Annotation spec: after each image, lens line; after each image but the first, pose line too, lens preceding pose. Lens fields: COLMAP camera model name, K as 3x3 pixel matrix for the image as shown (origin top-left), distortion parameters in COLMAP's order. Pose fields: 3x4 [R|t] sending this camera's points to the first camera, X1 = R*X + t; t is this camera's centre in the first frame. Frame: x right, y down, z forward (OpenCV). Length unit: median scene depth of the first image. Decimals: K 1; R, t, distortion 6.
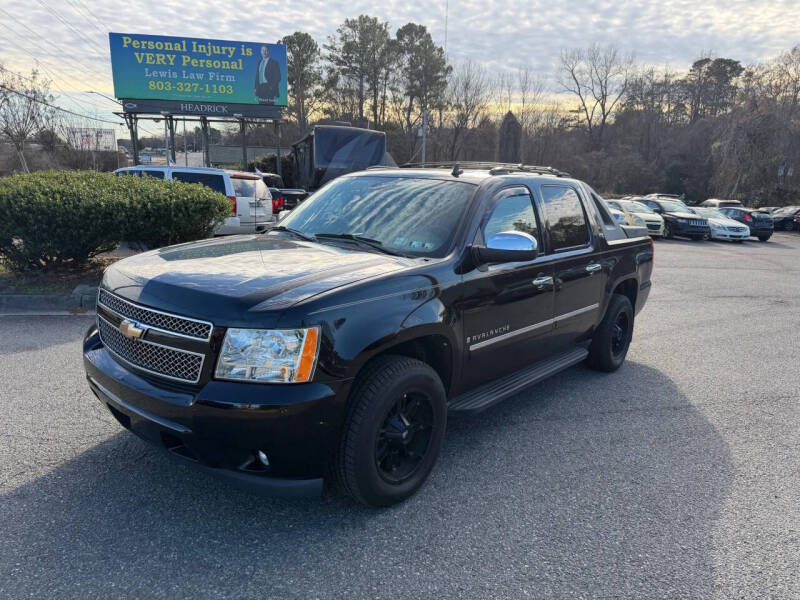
lens RADIAL K [[572.1, 0, 398.9], [0, 572.1, 297.5], [0, 0, 1]] dist [0.003664, -0.005622]
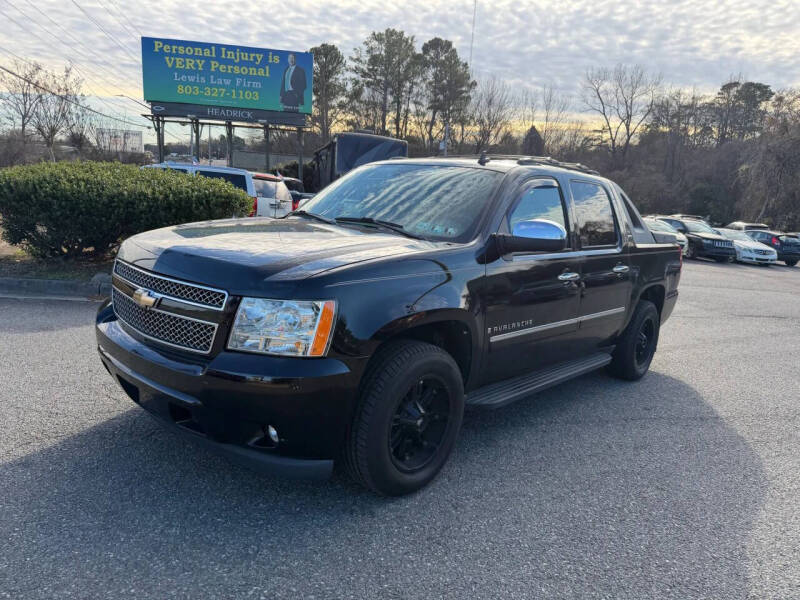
lens RADIAL K [[571.7, 0, 392.5], [0, 571.7, 300.2], [0, 0, 1]] dist [0.005547, -0.007224]
pose [[0.998424, 0.042024, -0.037192, -0.000977], [-0.042724, 0.998920, -0.018246, 0.006369], [0.036385, 0.019806, 0.999142, 0.004346]]
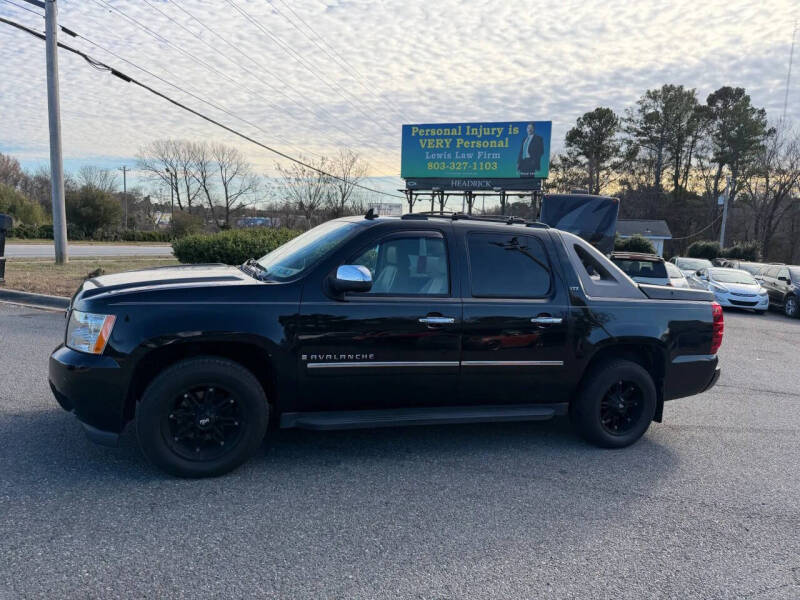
lens RADIAL K [[576.1, 0, 418.3], [0, 576.1, 300.7], [0, 0, 1]] dist [-0.010770, -0.006905]
pose [[0.879372, 0.056176, -0.472810, 0.108142], [-0.111746, 0.989630, -0.090254, 0.005039], [0.462836, 0.132201, 0.876530, 0.009782]]
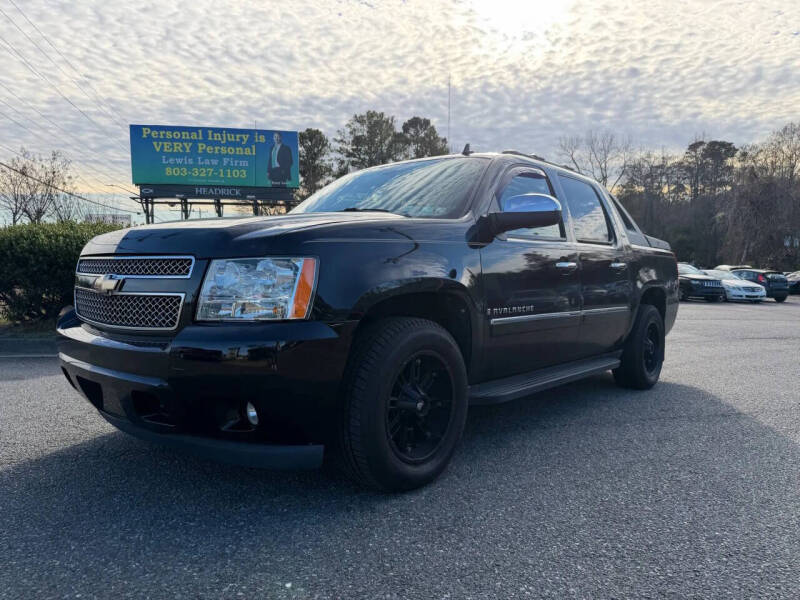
lens RADIAL K [[570.6, 0, 400.7], [0, 570.6, 295.1], [0, 0, 1]] dist [0.012582, -0.016940]
pose [[0.999413, -0.030673, -0.015265, -0.000053], [0.027941, 0.987528, -0.154941, 0.024039], [0.019827, 0.154424, 0.987806, 0.015073]]
